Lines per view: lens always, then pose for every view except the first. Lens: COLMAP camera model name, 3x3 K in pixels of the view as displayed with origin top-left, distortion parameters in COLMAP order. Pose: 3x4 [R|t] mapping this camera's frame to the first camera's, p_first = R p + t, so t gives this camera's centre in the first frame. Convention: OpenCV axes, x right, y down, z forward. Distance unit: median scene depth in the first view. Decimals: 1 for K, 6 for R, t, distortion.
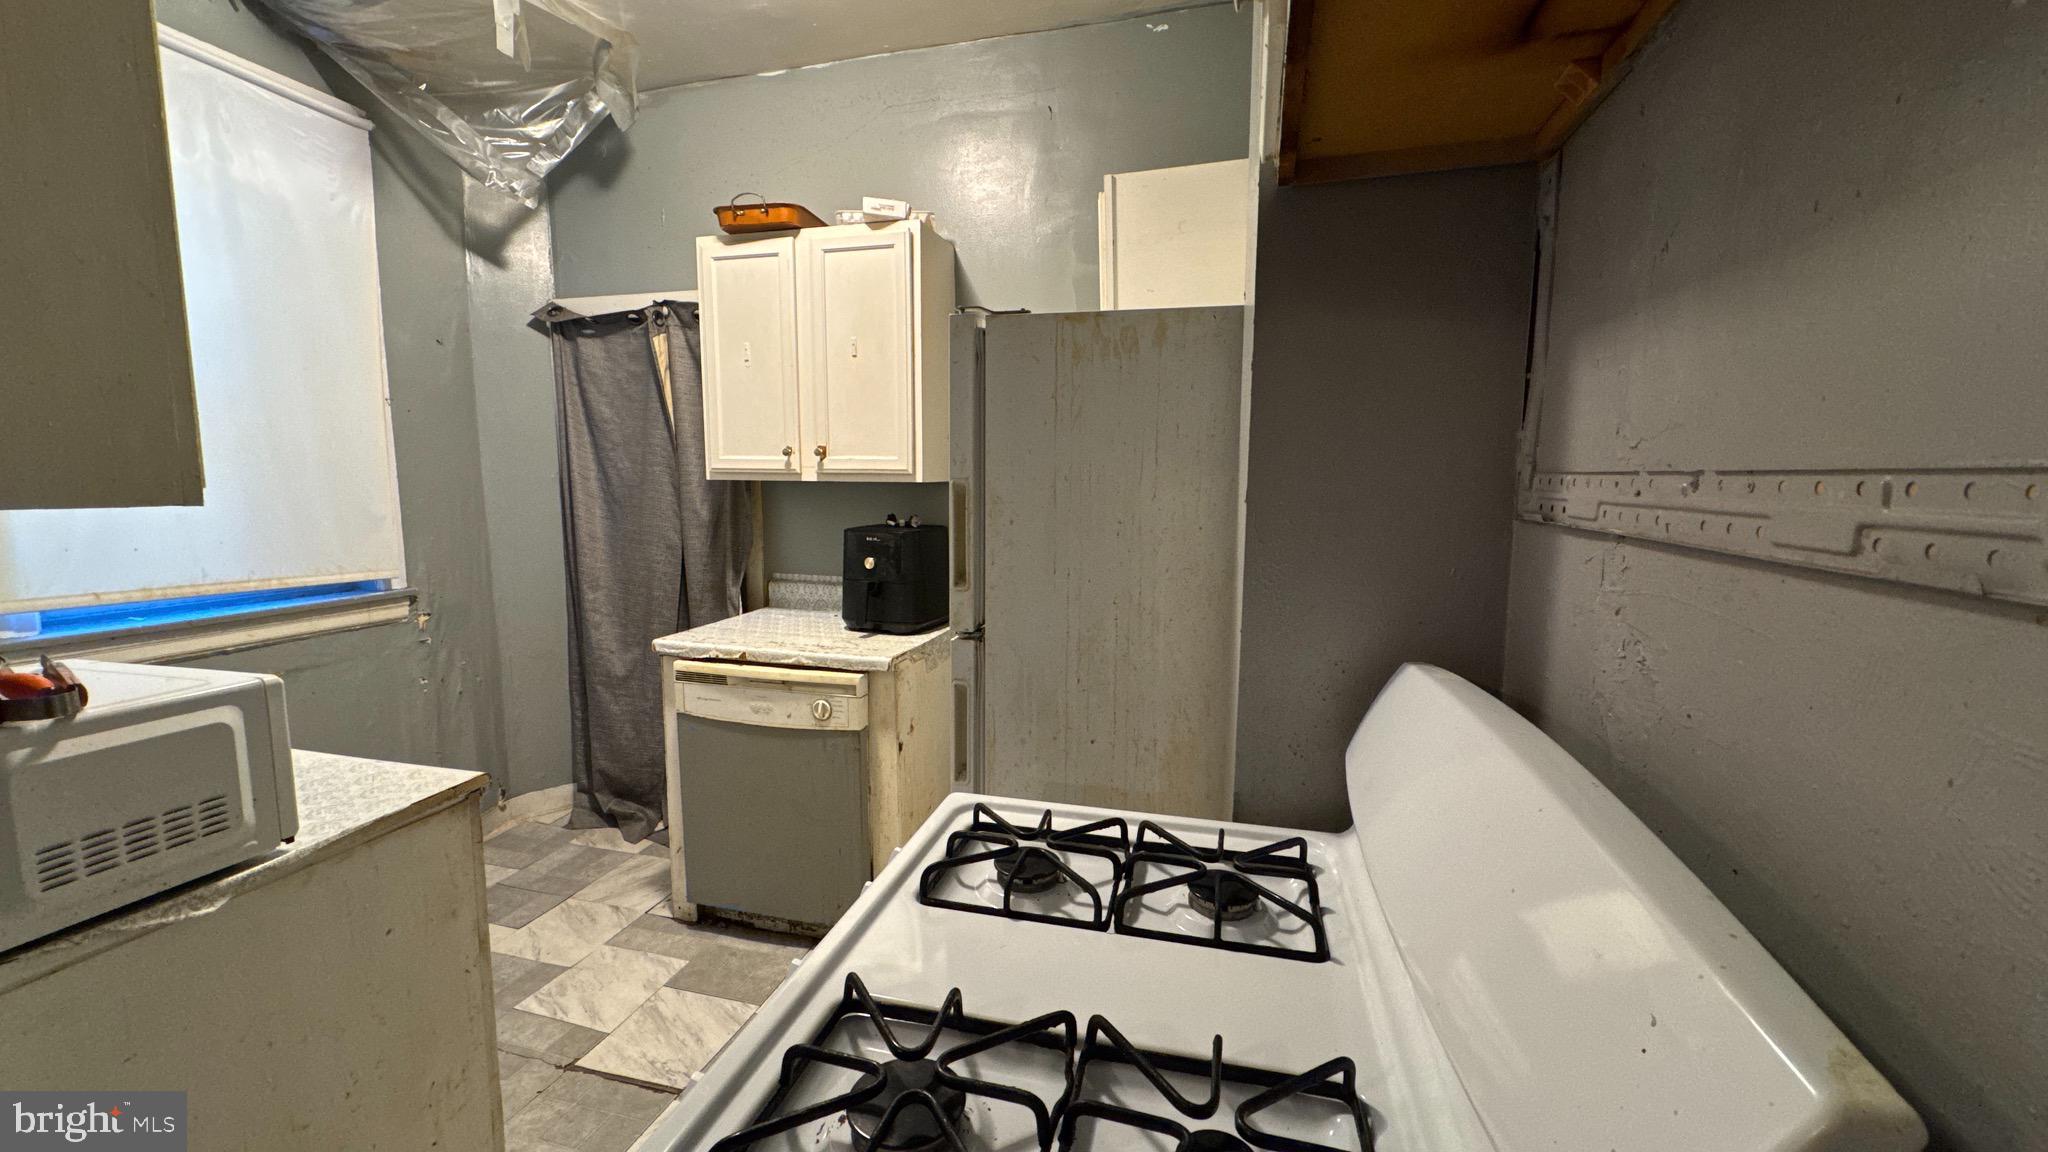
lens RADIAL K [[815.0, 0, 1021.4], [0, 815.0, 574.1], [0, 0, 1]] dist [0.004391, -0.000472]
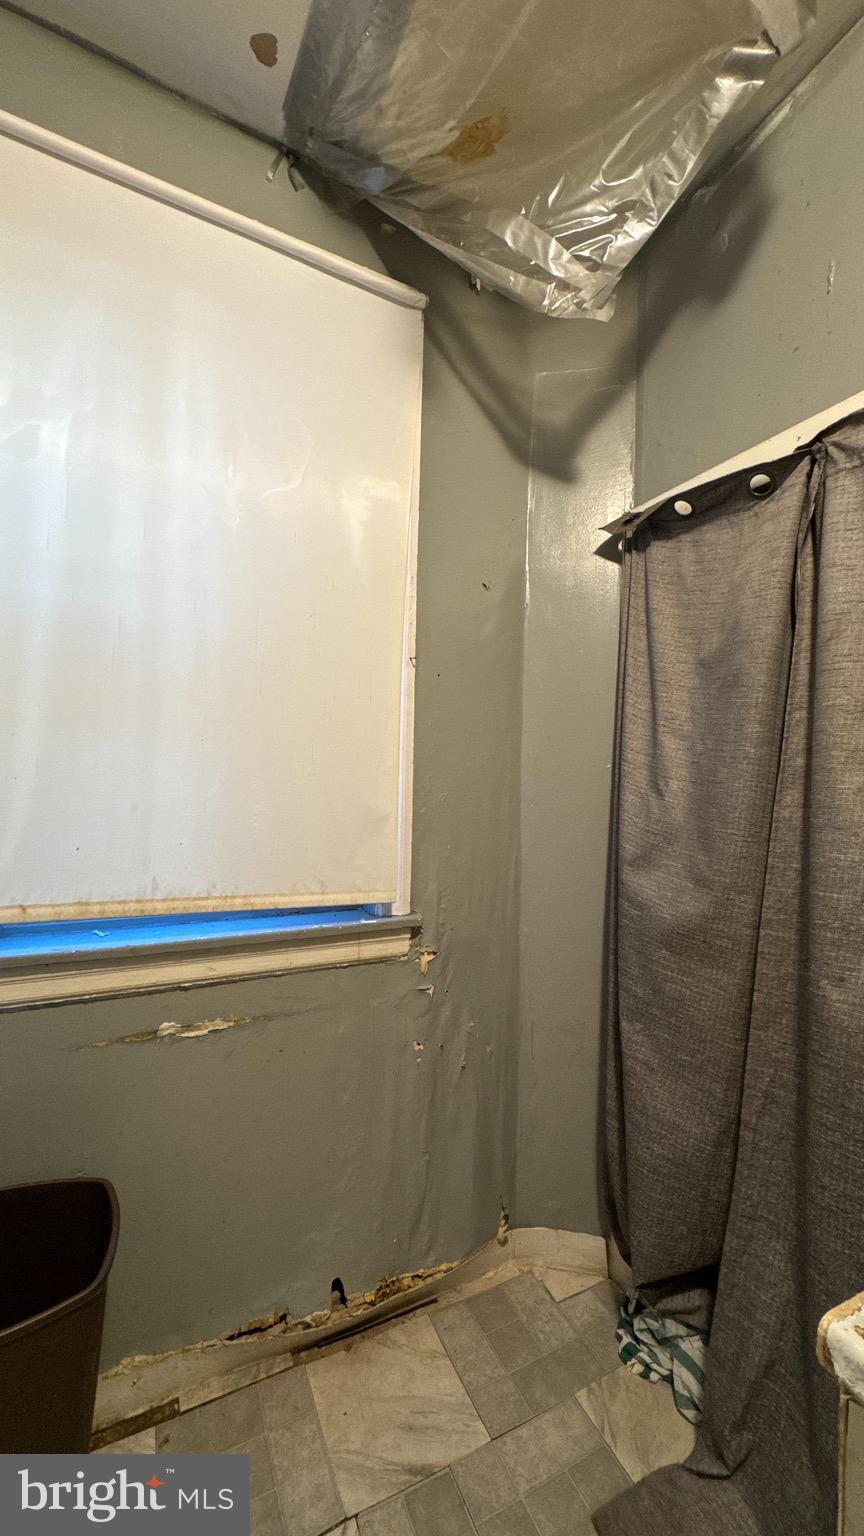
lens RADIAL K [[611.3, 0, 433.1], [0, 611.3, 768.0], [0, 0, 1]] dist [0.004391, -0.000472]
pose [[0.669825, 0.008687, -0.742468, -0.332832], [-0.112629, 0.989550, -0.090032, -0.065101], [0.733927, 0.143929, 0.663804, 0.629750]]
